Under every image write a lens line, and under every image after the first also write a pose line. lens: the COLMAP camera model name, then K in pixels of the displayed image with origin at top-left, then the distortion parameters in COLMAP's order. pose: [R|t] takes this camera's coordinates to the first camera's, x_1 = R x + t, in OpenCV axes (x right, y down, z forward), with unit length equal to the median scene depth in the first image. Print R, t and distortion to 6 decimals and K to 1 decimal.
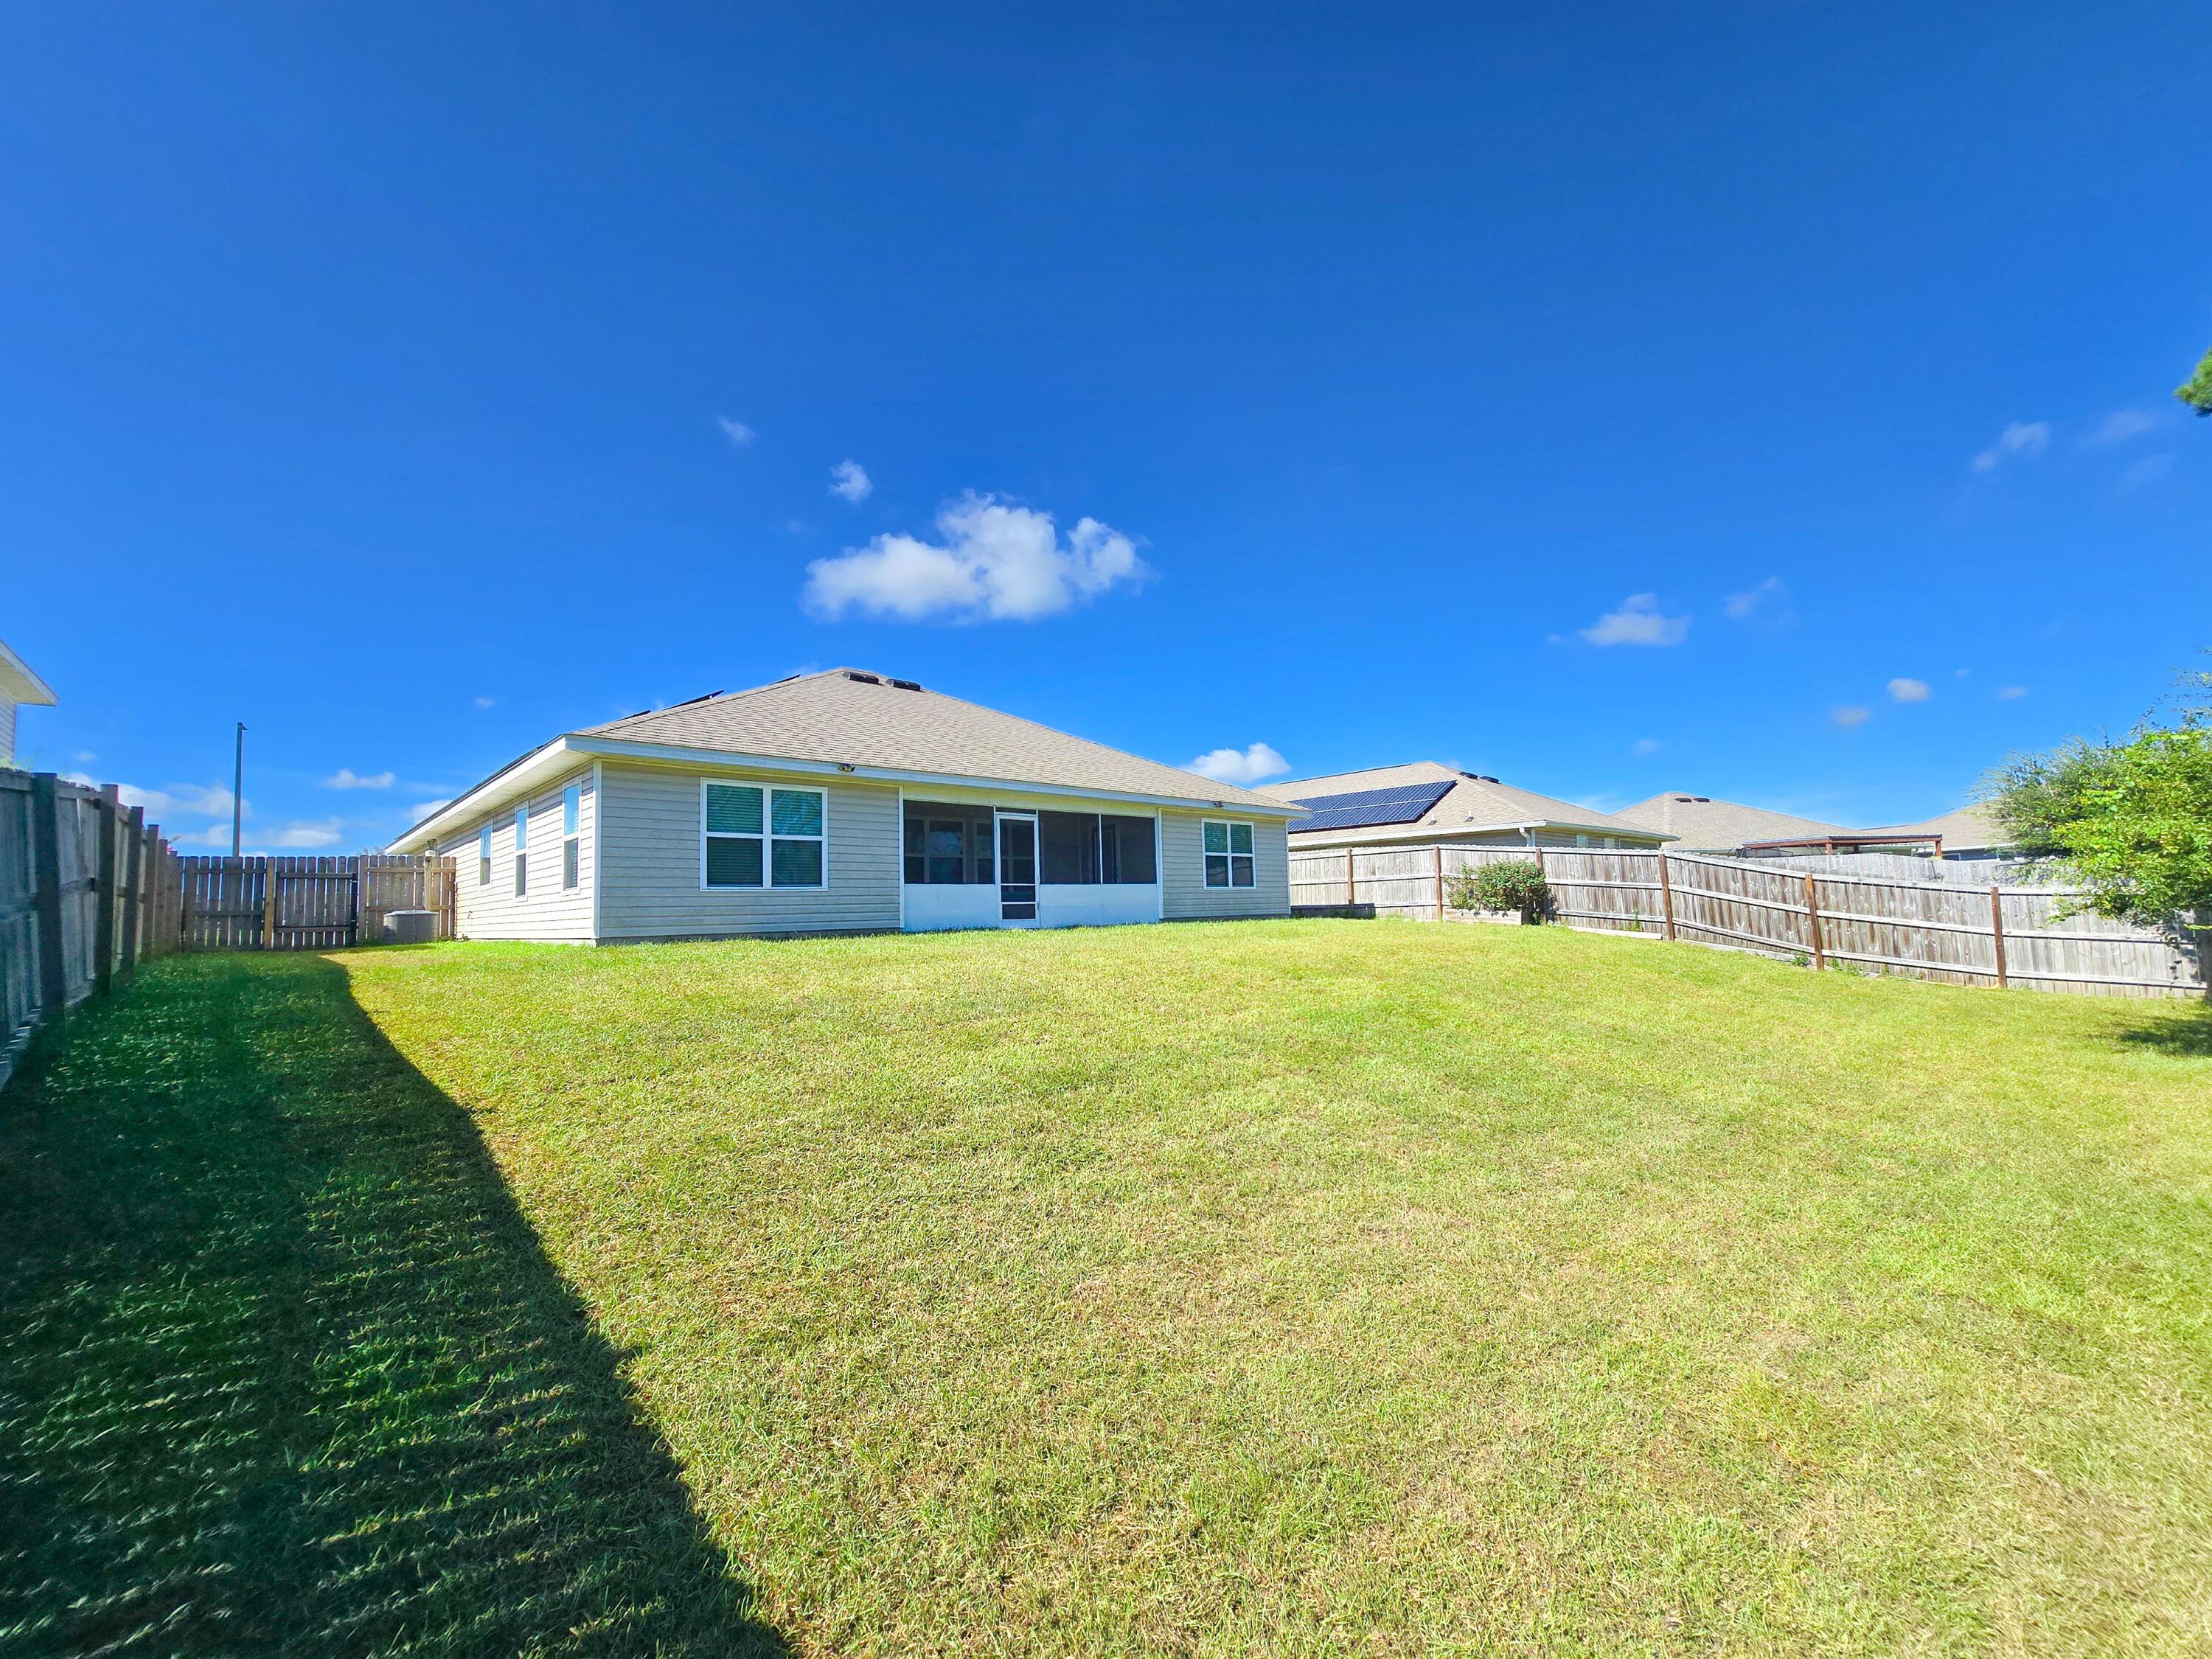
lens RADIAL K [[909.0, 0, 1101.6], [0, 909.0, 837.0], [0, 0, 1]] dist [-0.001405, -0.000247]
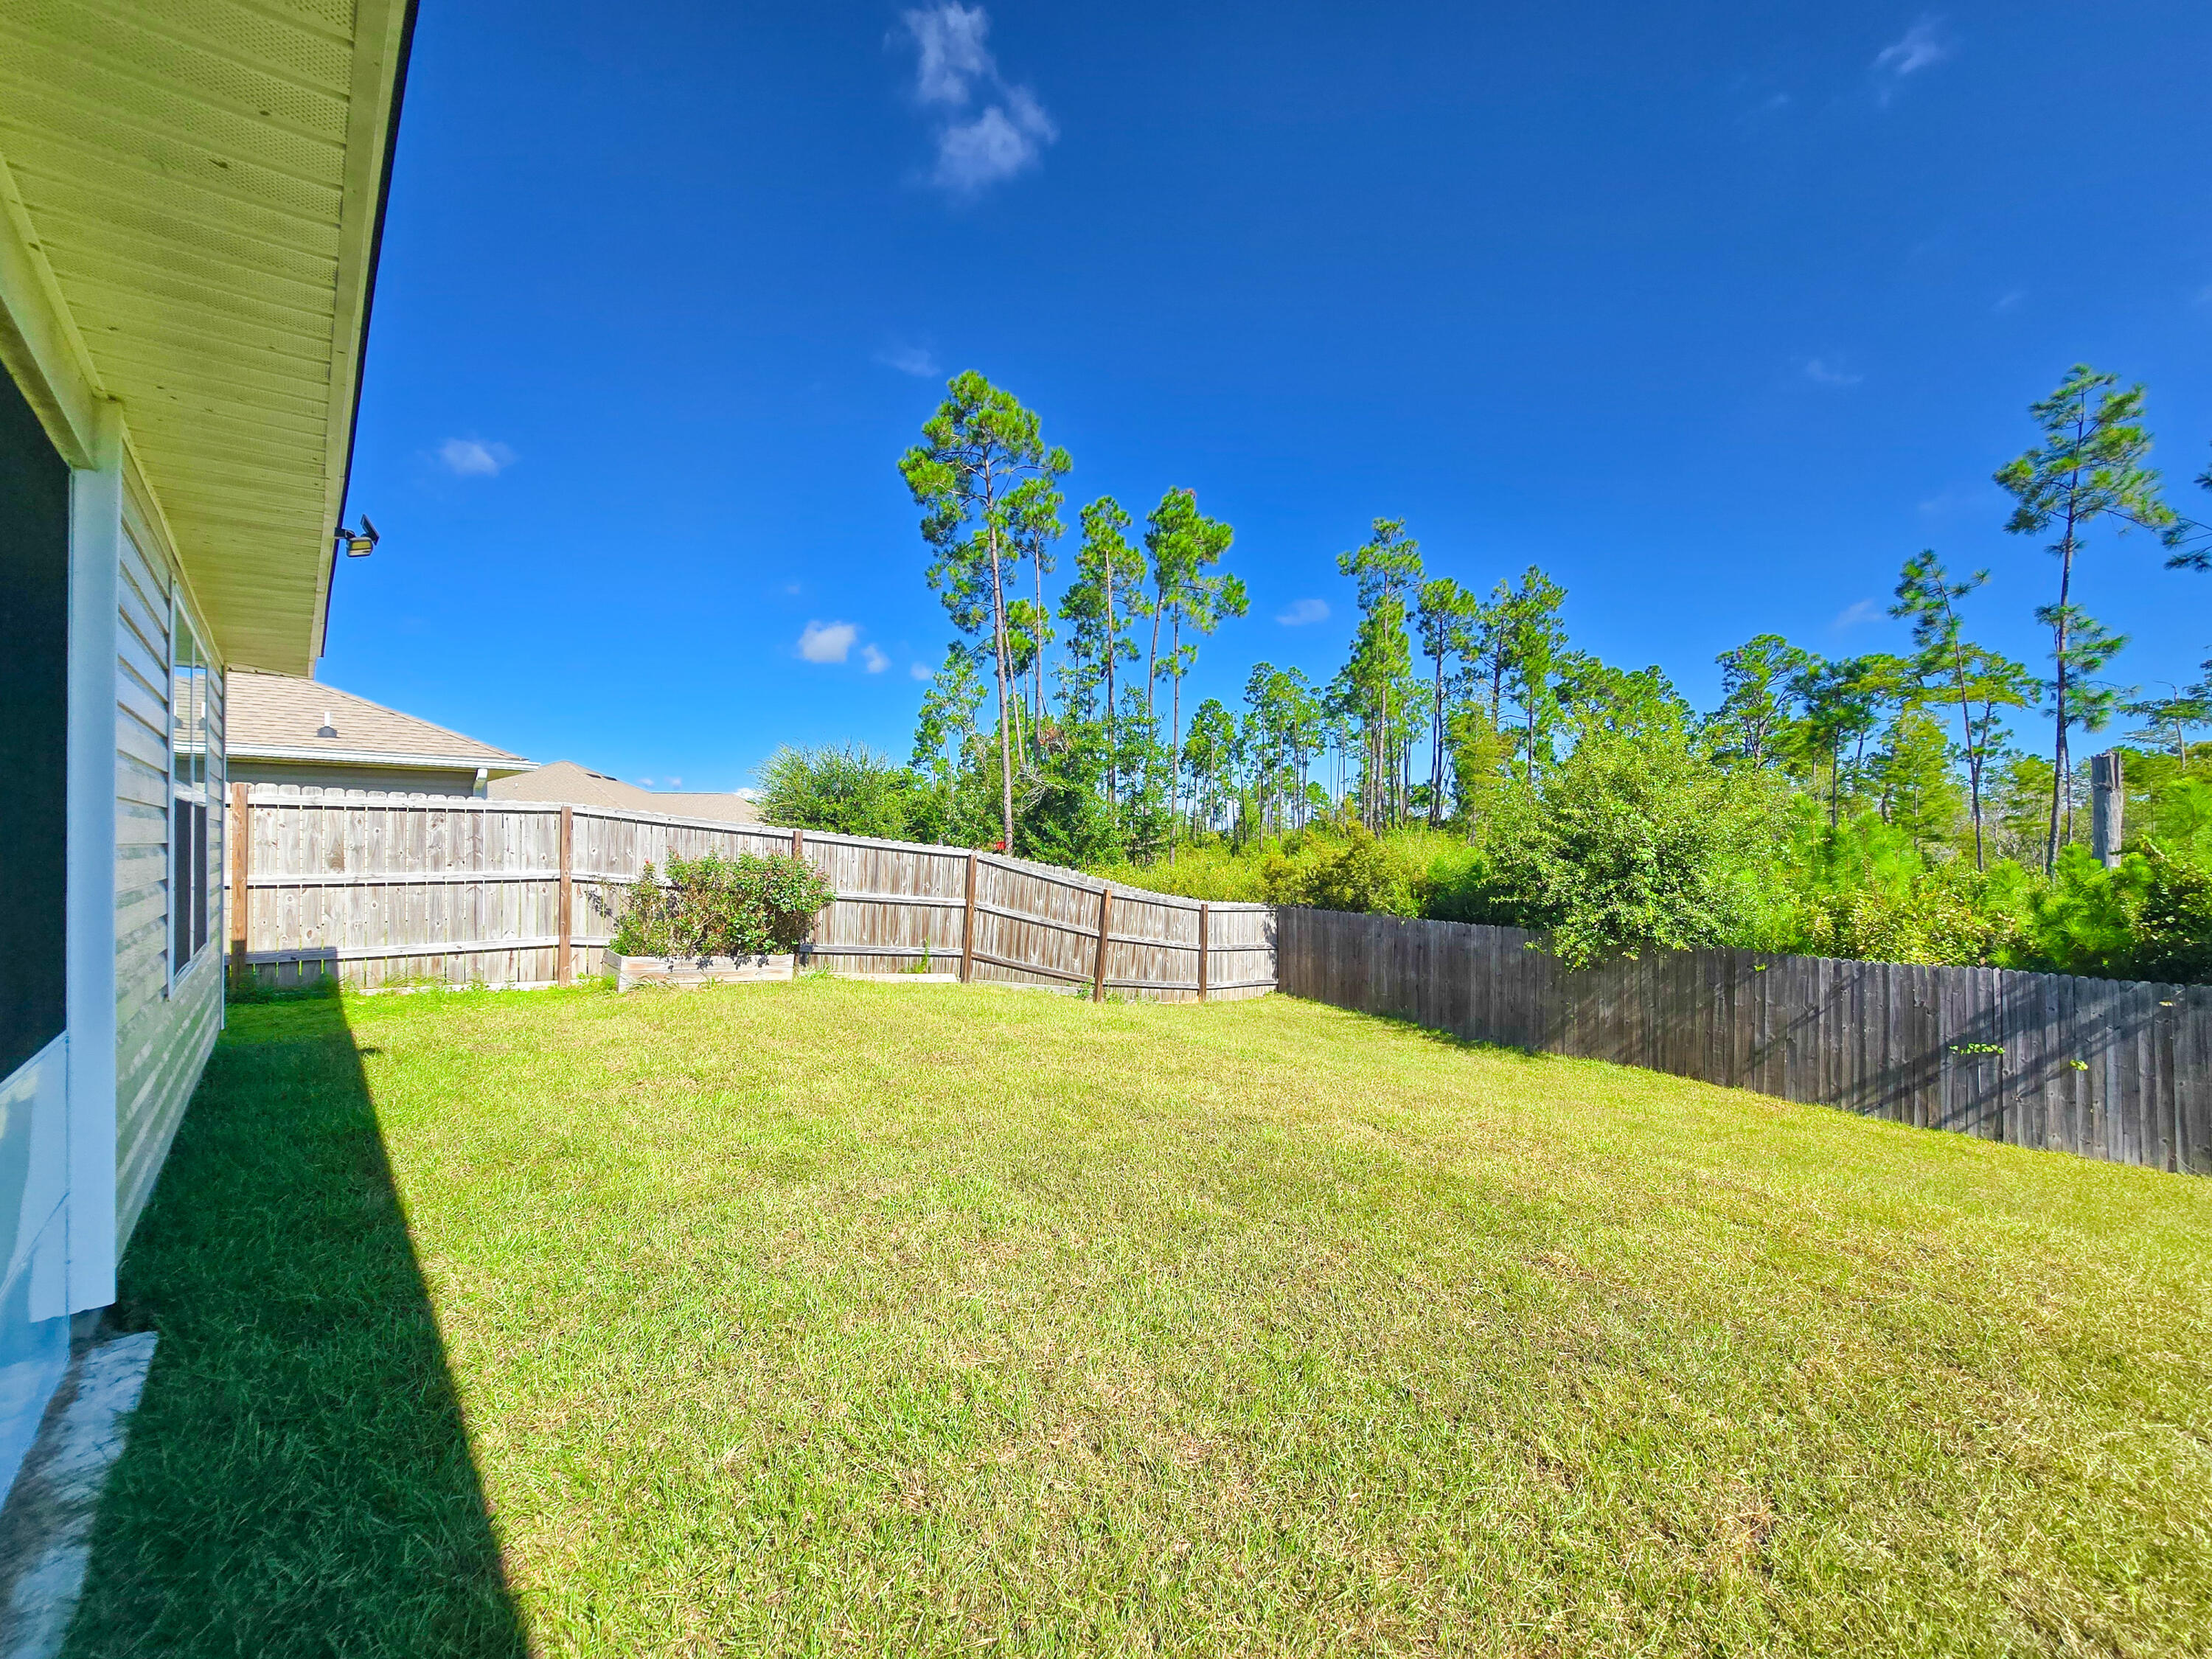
lens RADIAL K [[915.4, 0, 1106.1], [0, 915.4, 840.5], [0, 0, 1]] dist [-0.001285, -0.000081]
pose [[0.028856, 0.030472, 0.999119, -0.063920], [-0.089011, 0.995643, -0.027796, 0.020430], [-0.995613, -0.088130, 0.031442, 0.995673]]
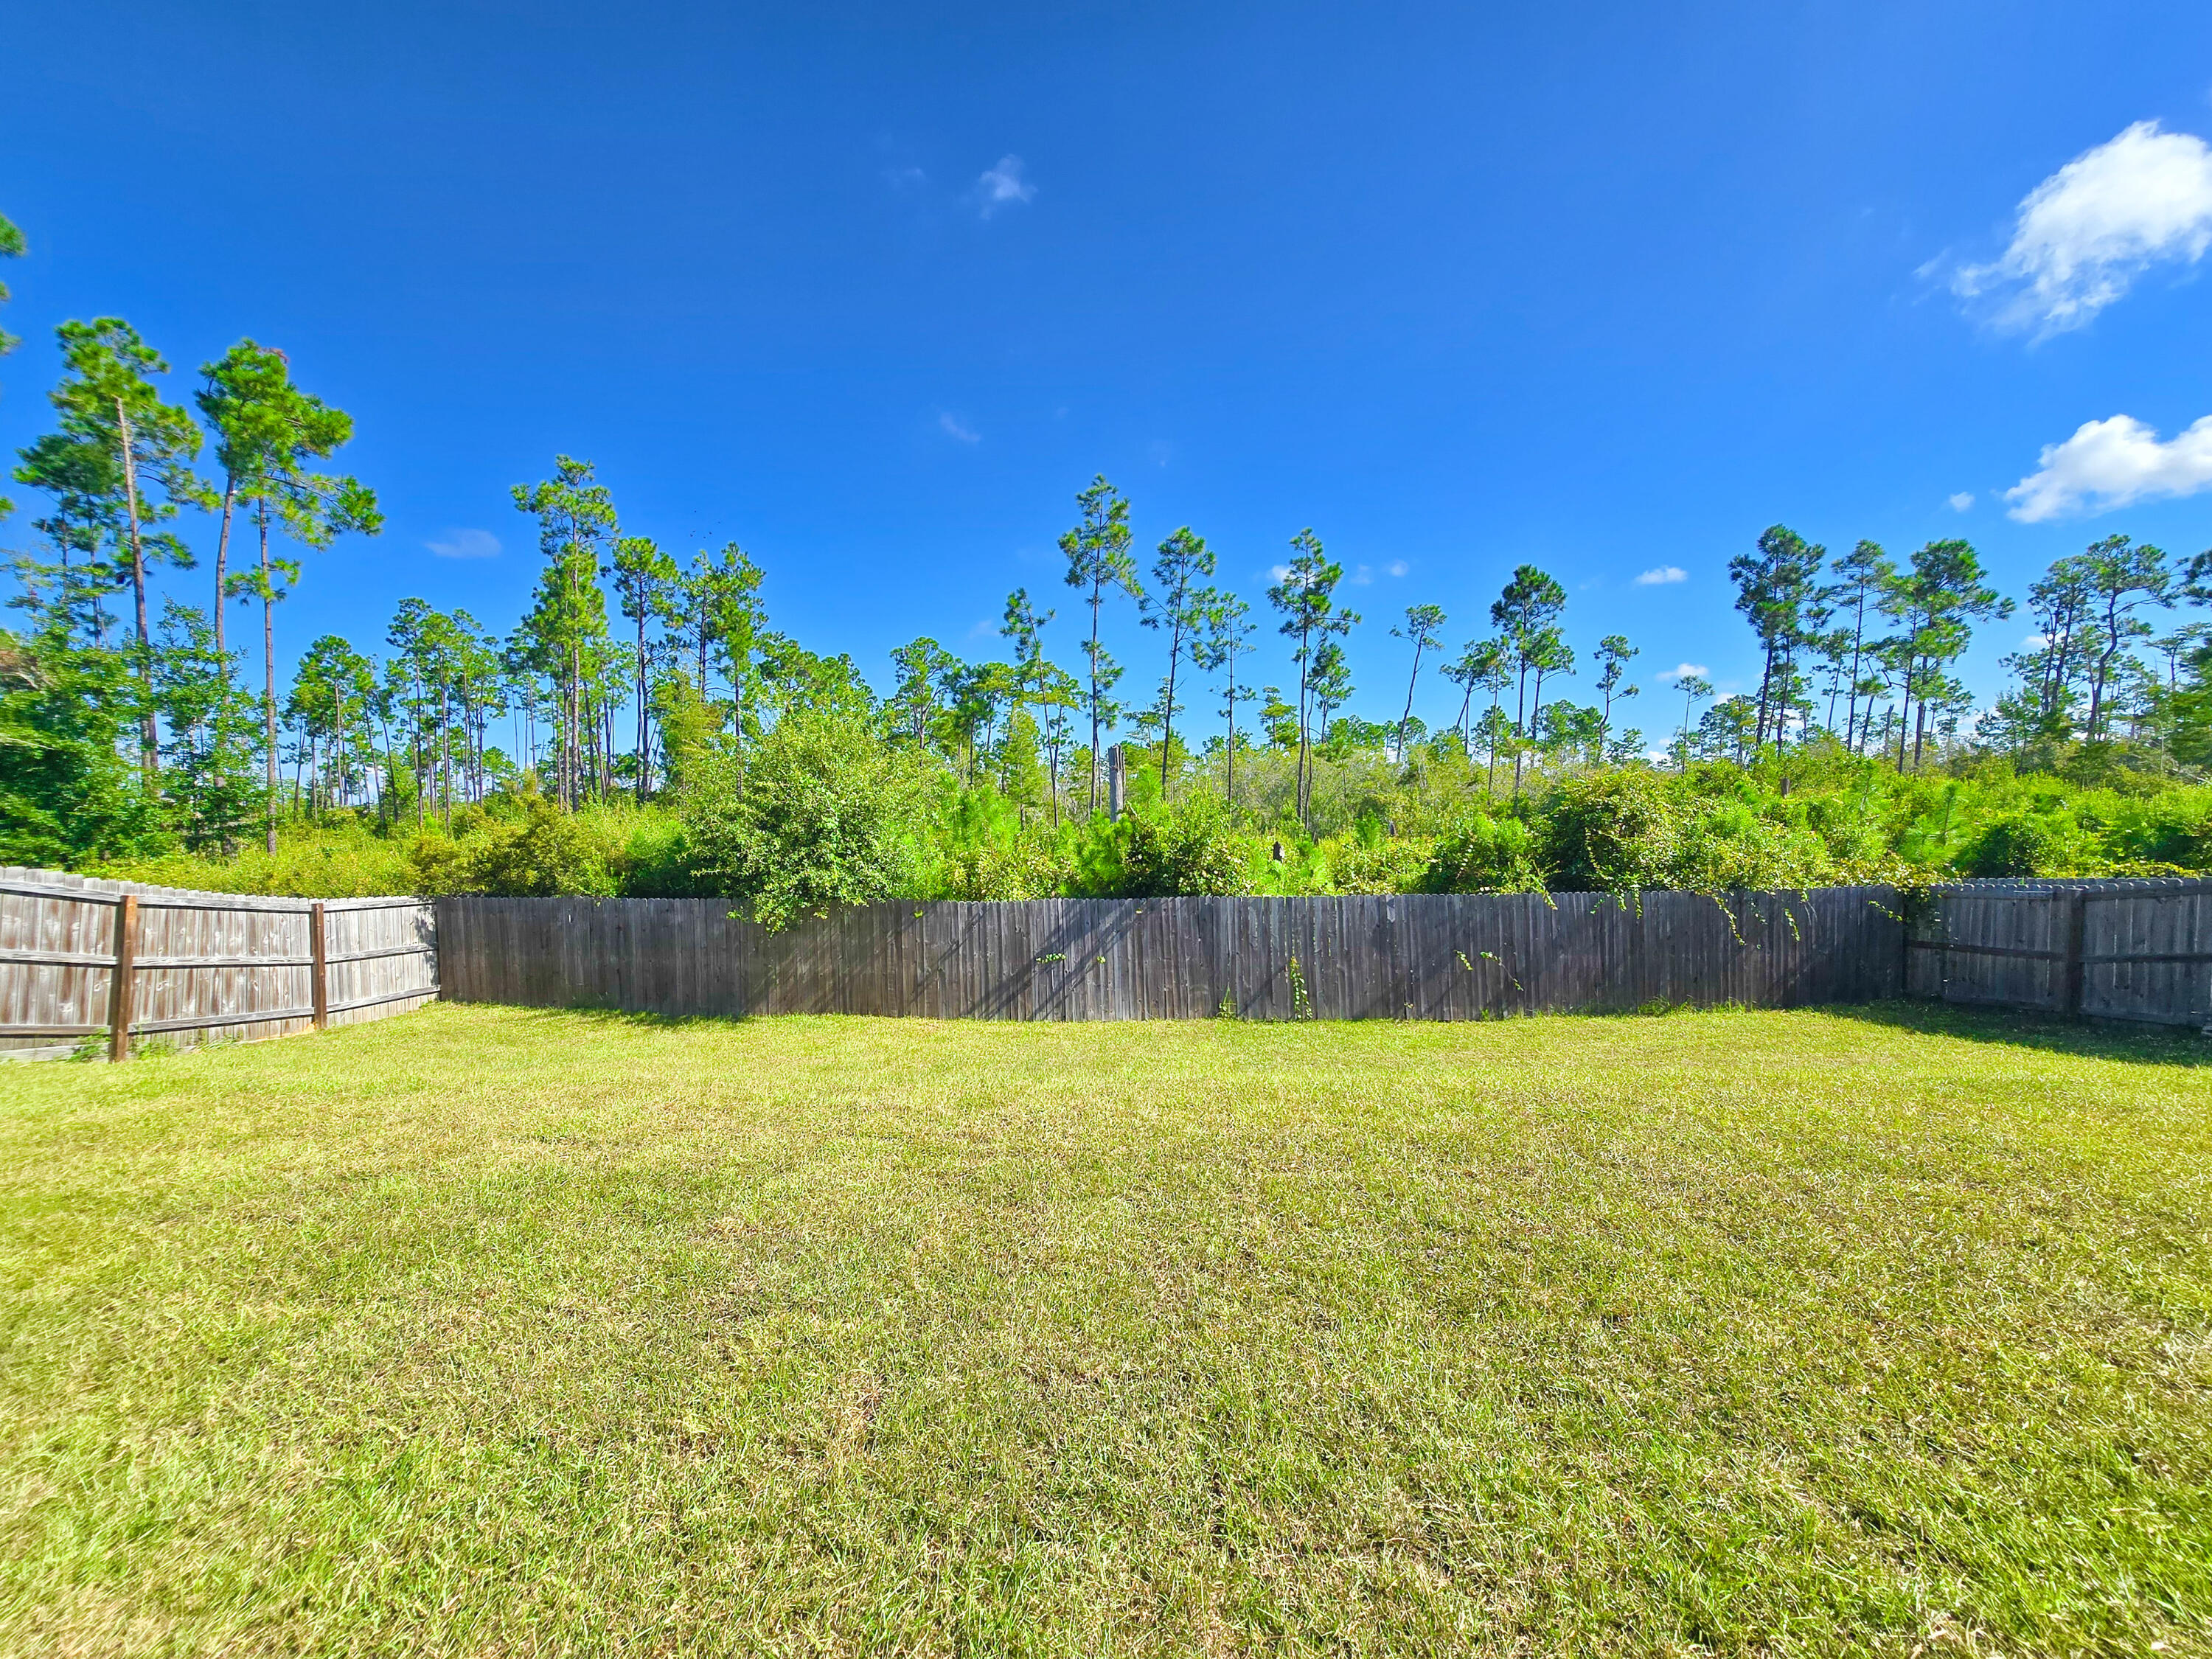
lens RADIAL K [[909.0, 0, 1101.6], [0, 909.0, 837.0], [0, 0, 1]] dist [-0.001405, -0.000247]
pose [[-0.701891, 0.018023, 0.712056, -0.064362], [-0.022726, 0.998604, -0.047677, 0.018058], [-0.711922, -0.049647, -0.700502, 0.982614]]
